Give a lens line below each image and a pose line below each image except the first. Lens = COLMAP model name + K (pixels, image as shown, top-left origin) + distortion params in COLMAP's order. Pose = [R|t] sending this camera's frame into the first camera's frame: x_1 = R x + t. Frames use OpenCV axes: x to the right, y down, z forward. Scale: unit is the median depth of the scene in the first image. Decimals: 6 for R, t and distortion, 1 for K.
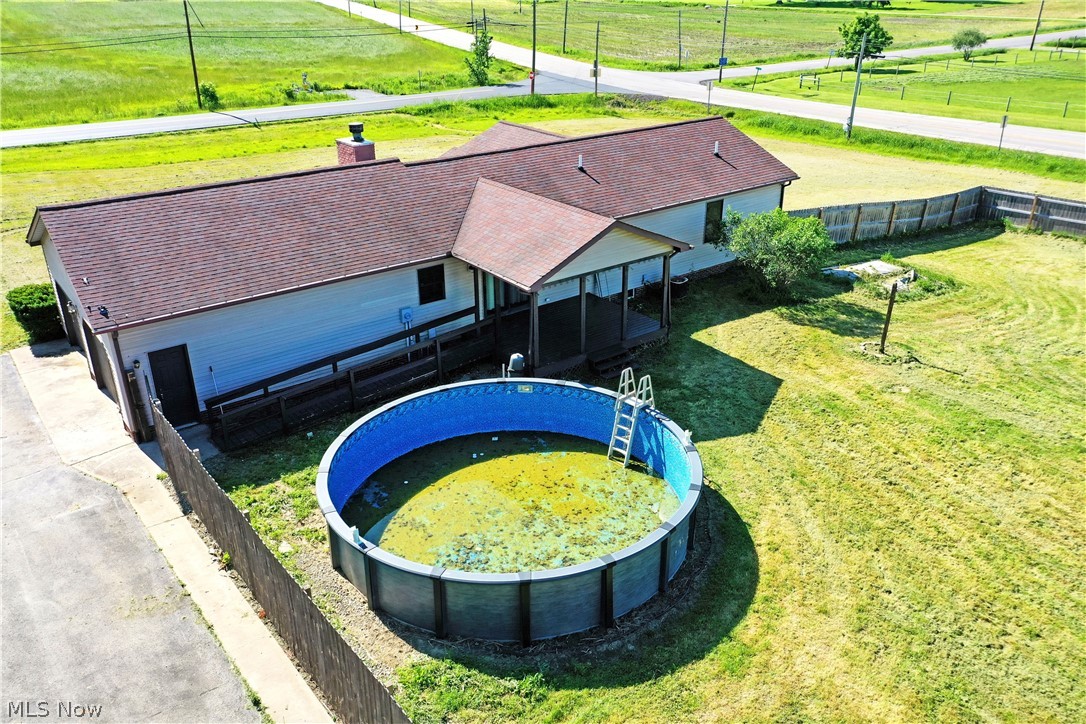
lens RADIAL K [[862.3, 0, 543.0], [0, 862.3, 362.0], [0, 0, 1]] dist [0.021544, 0.001106]
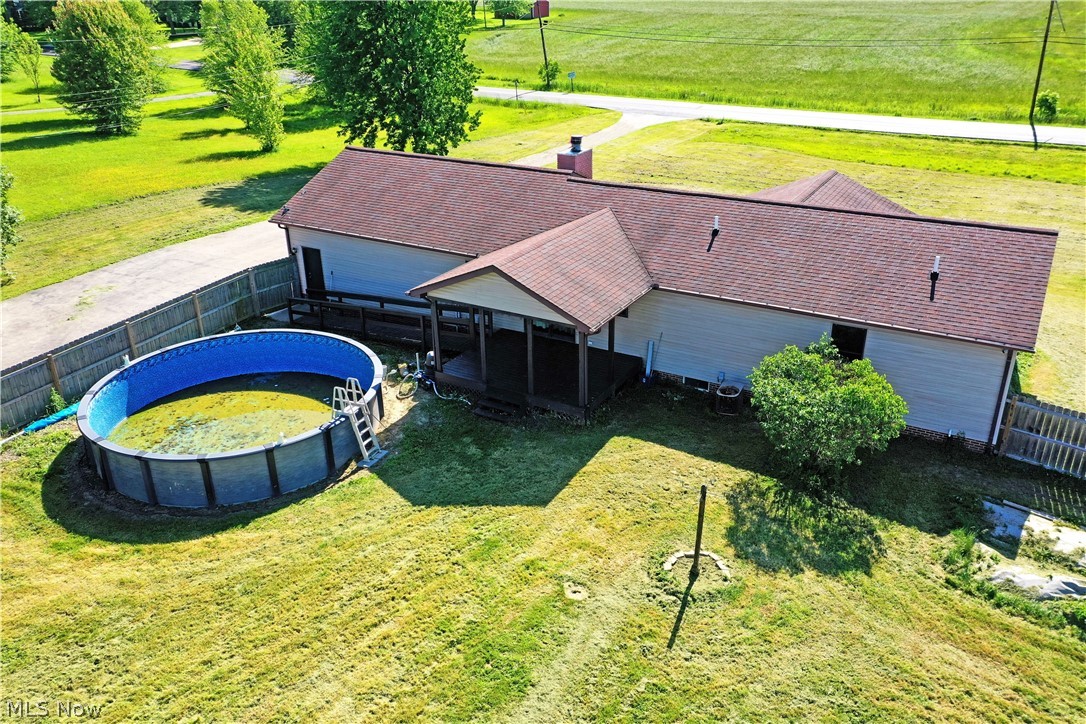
lens RADIAL K [[862.3, 0, 543.0], [0, 862.3, 362.0], [0, 0, 1]] dist [0.021544, 0.001106]
pose [[0.391608, 0.388286, -0.834193, 0.782825], [-0.374069, 0.895483, 0.241209, -0.260494], [0.840664, 0.217587, 0.495924, 0.466021]]
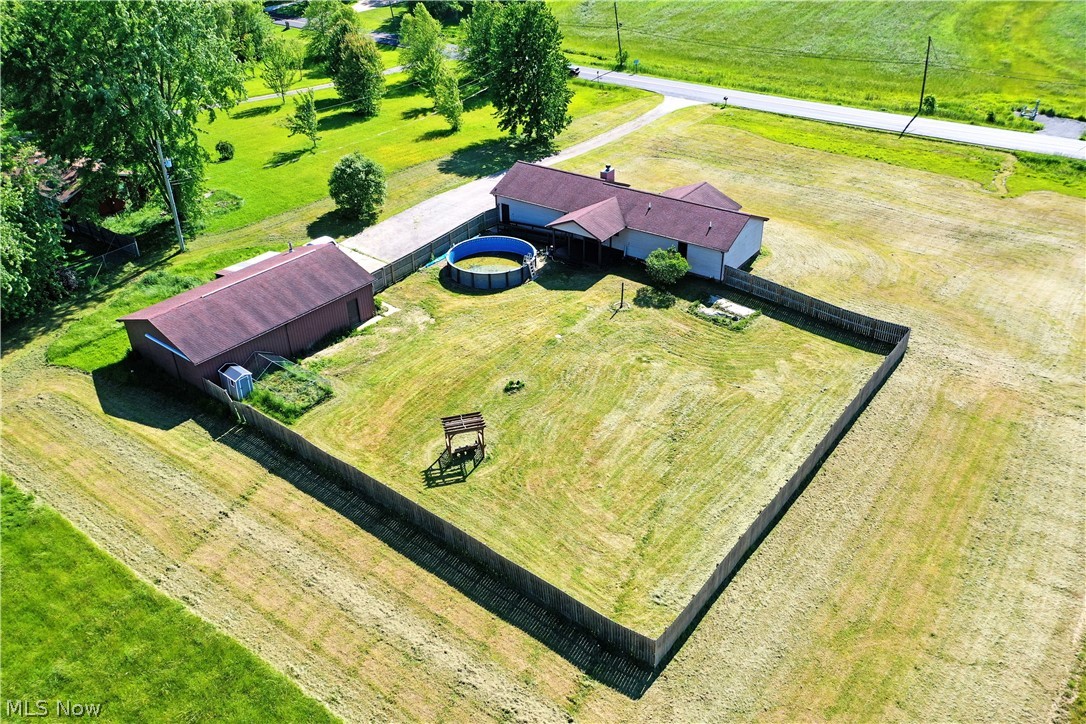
lens RADIAL K [[862.3, 0, 543.0], [0, 862.3, 362.0], [0, 0, 1]] dist [0.021544, 0.001106]
pose [[0.292388, 0.502236, -0.813798, 2.353179], [-0.381996, 0.841485, 0.382076, -0.724491], [0.876691, 0.199154, 0.437893, -0.321376]]
